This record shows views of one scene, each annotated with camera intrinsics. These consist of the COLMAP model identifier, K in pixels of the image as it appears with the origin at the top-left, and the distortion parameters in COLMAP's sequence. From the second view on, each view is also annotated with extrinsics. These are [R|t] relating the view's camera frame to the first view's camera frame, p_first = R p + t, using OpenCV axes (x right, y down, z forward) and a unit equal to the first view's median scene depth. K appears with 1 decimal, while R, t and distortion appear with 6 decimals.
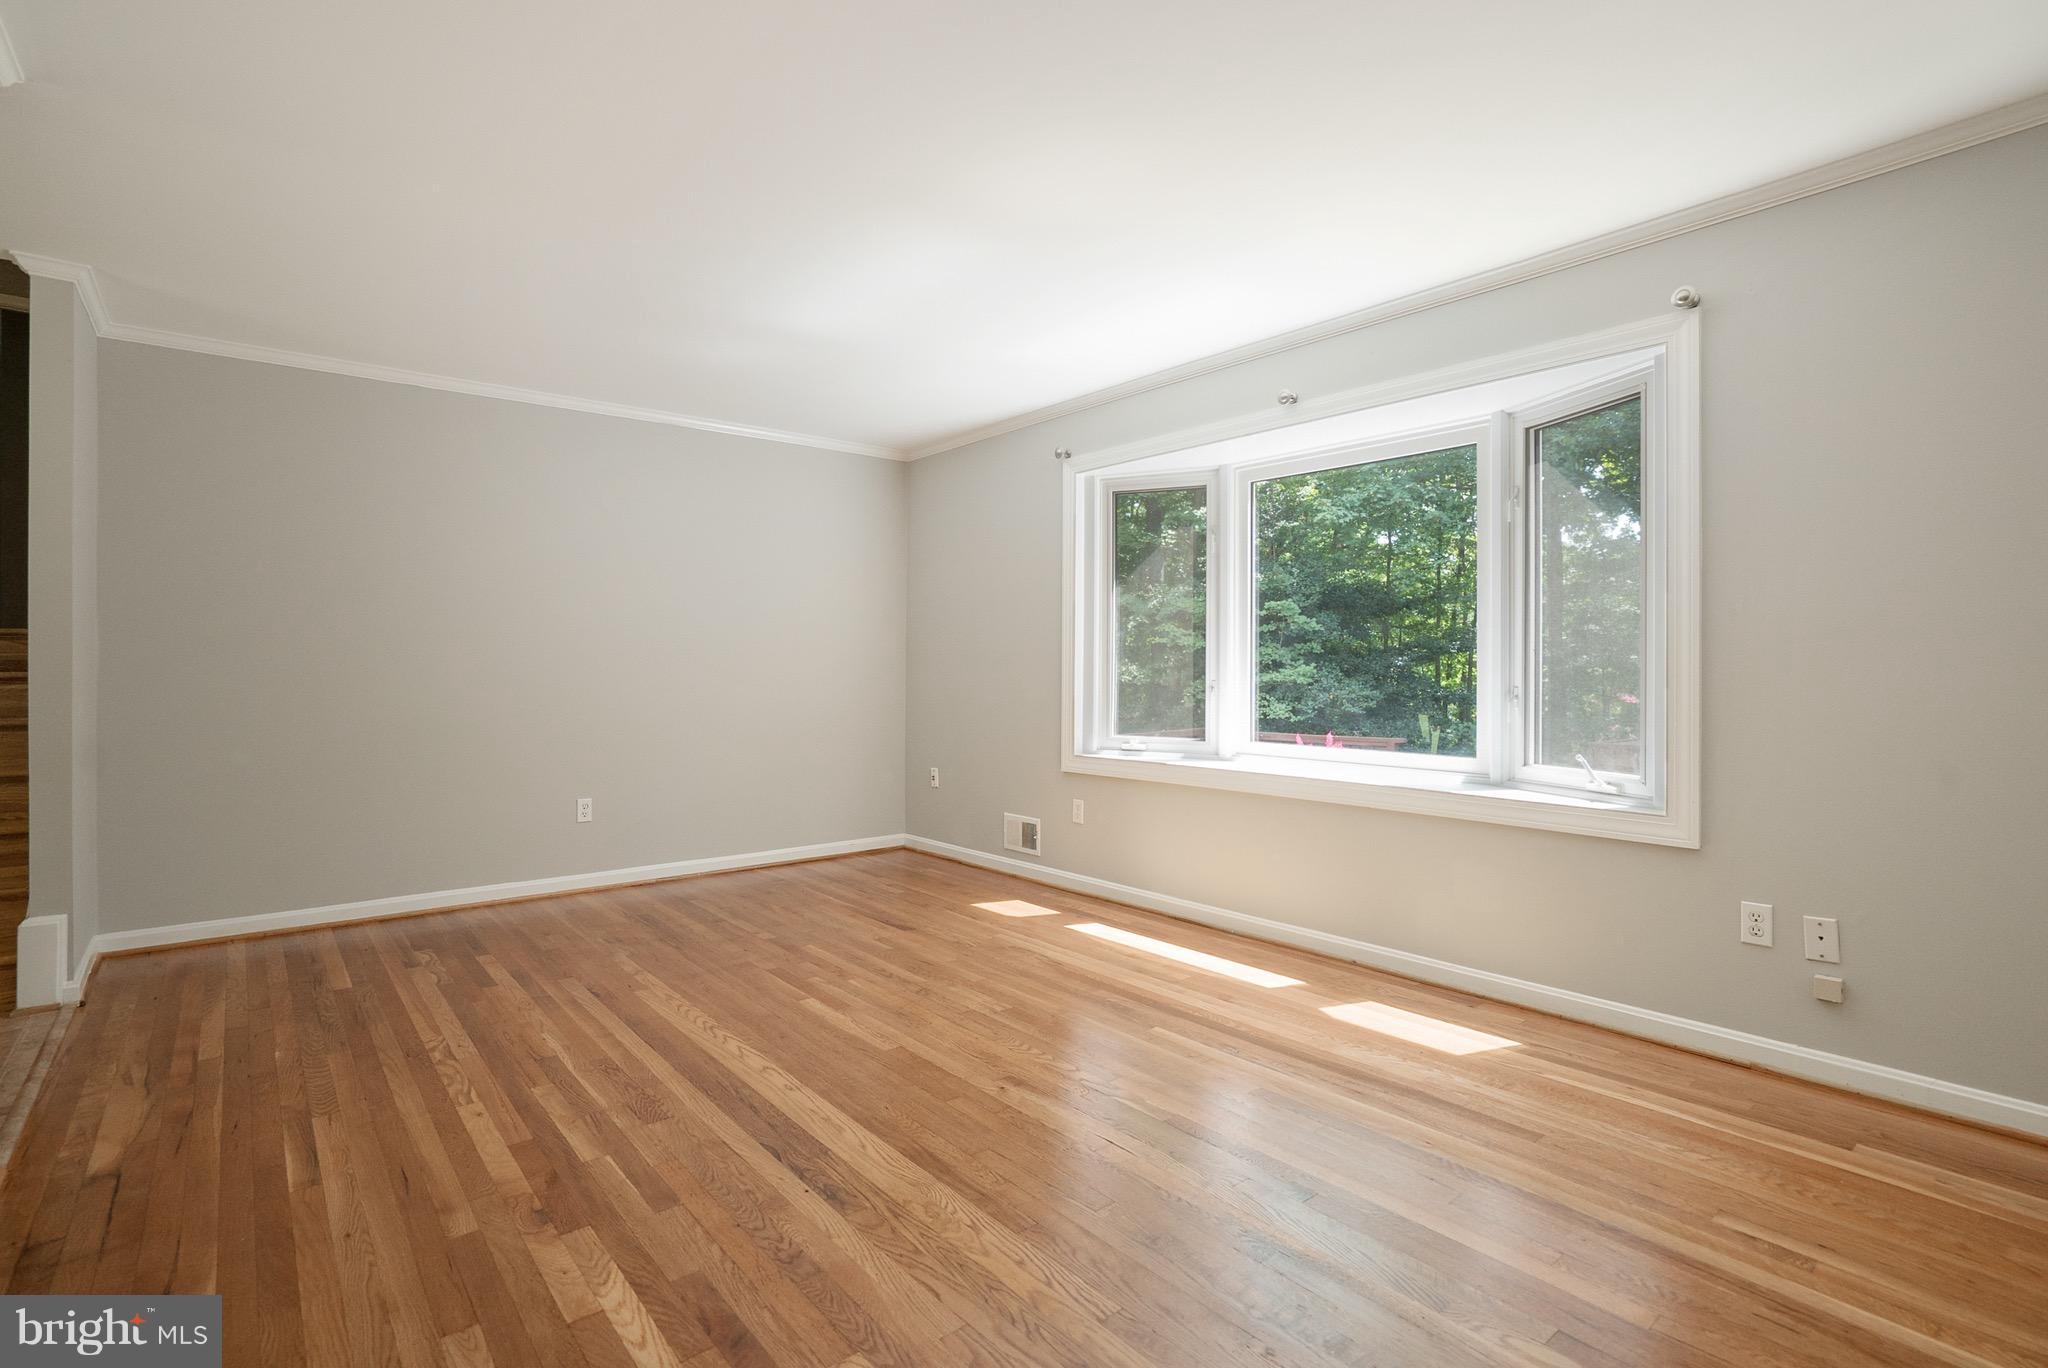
lens RADIAL K [[1002.7, 0, 1035.1], [0, 1002.7, 670.3], [0, 0, 1]] dist [-0.067039, 0.037136]
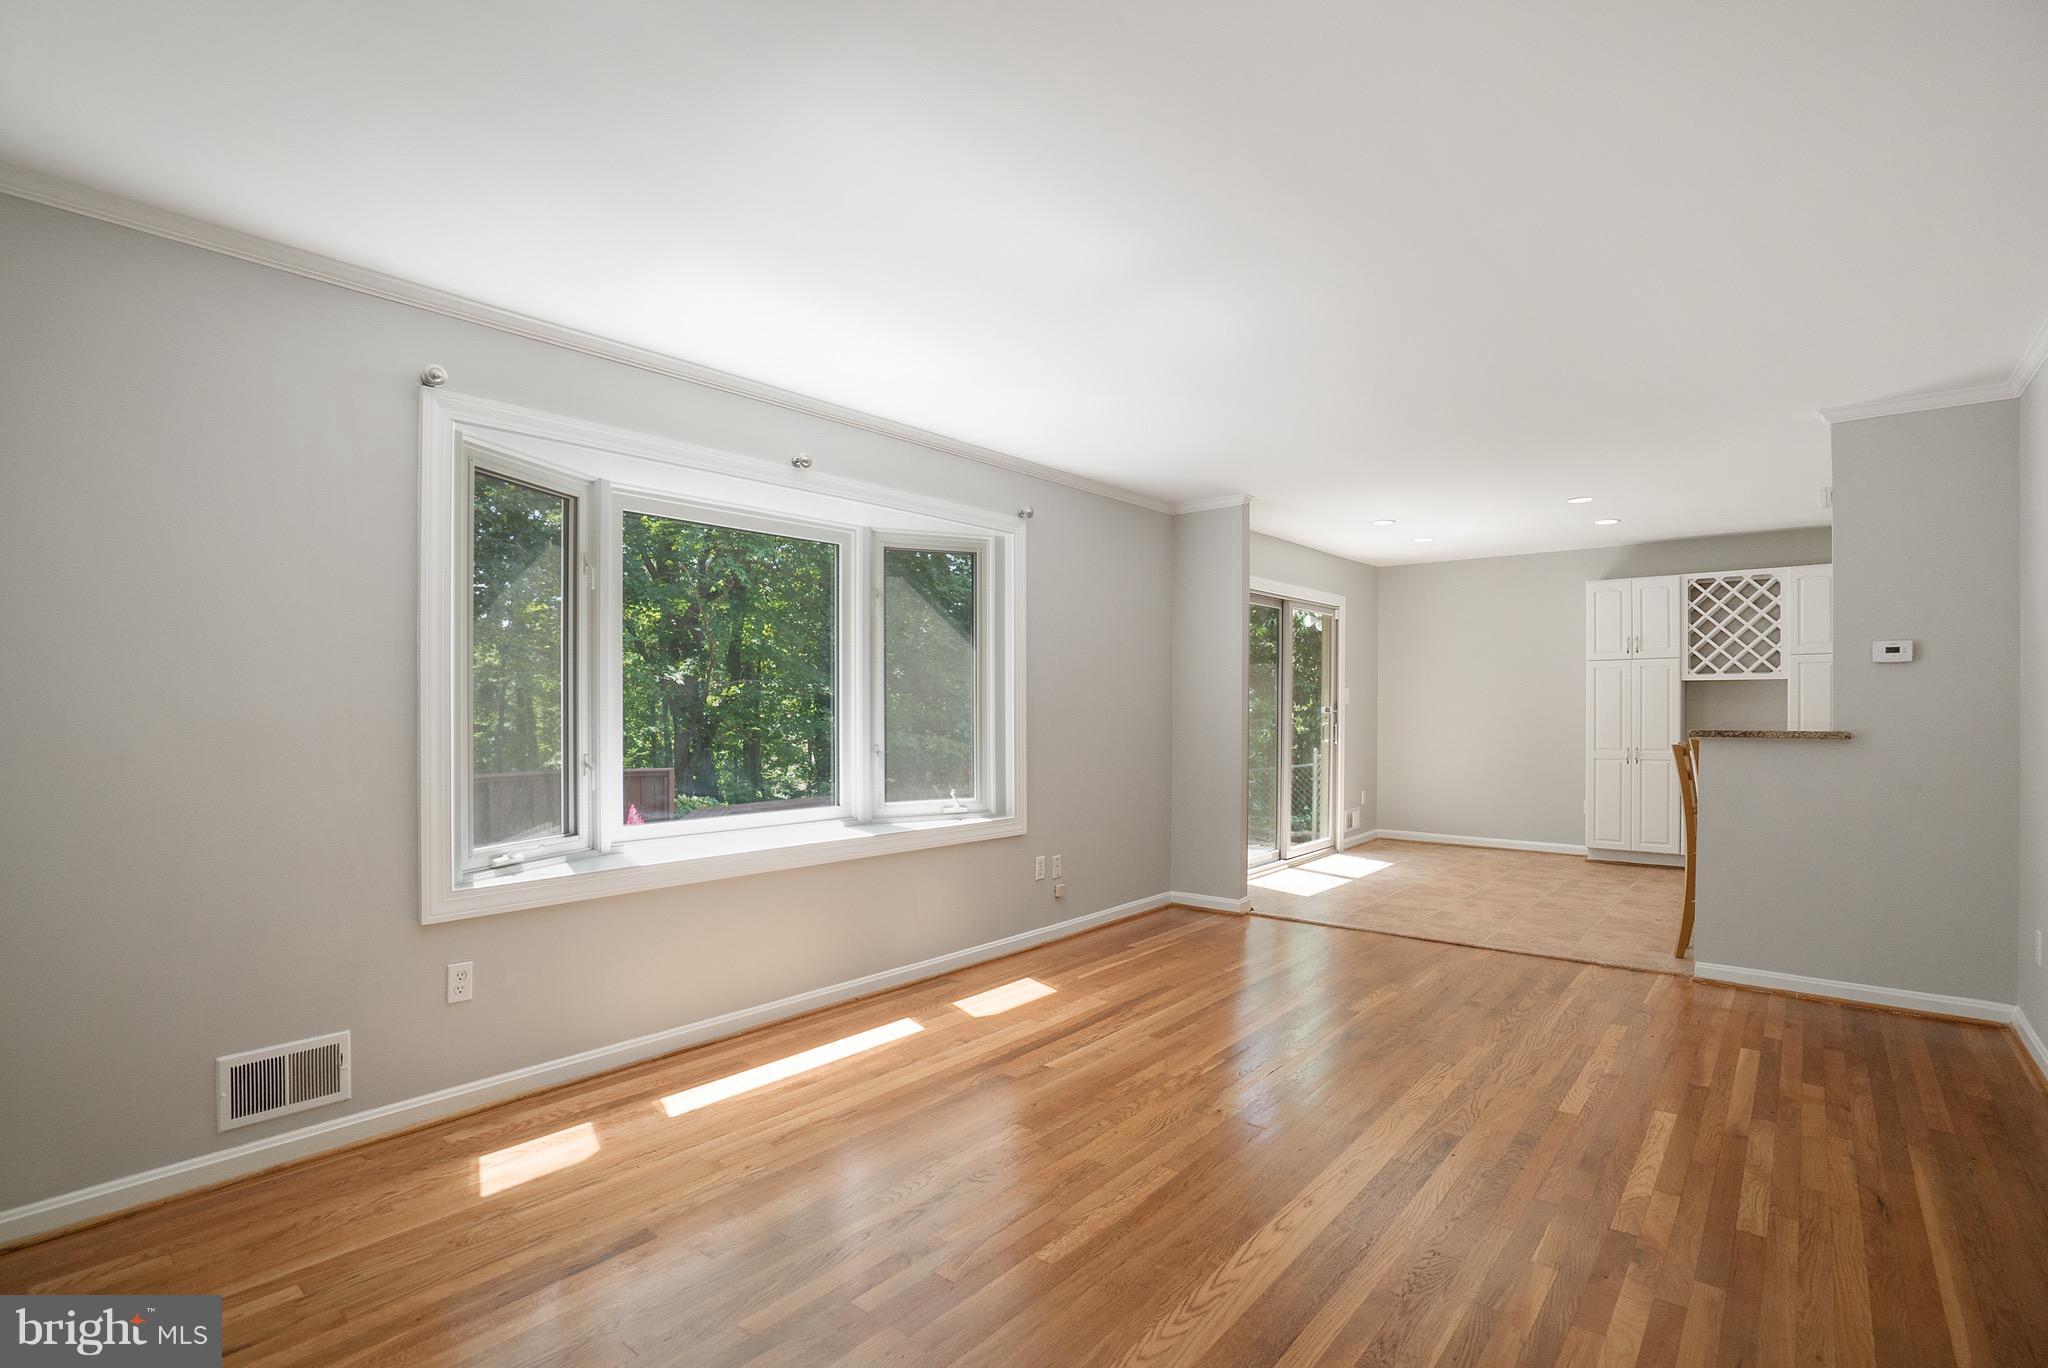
lens RADIAL K [[983.3, 0, 1024.0], [0, 983.3, 684.0], [0, 0, 1]] dist [-0.038334, 0.019629]
pose [[-0.198206, 0.018941, 0.979977, -0.936645], [-0.001444, 0.999807, -0.019616, -0.042312], [-0.980159, -0.005303, -0.198140, 1.226690]]
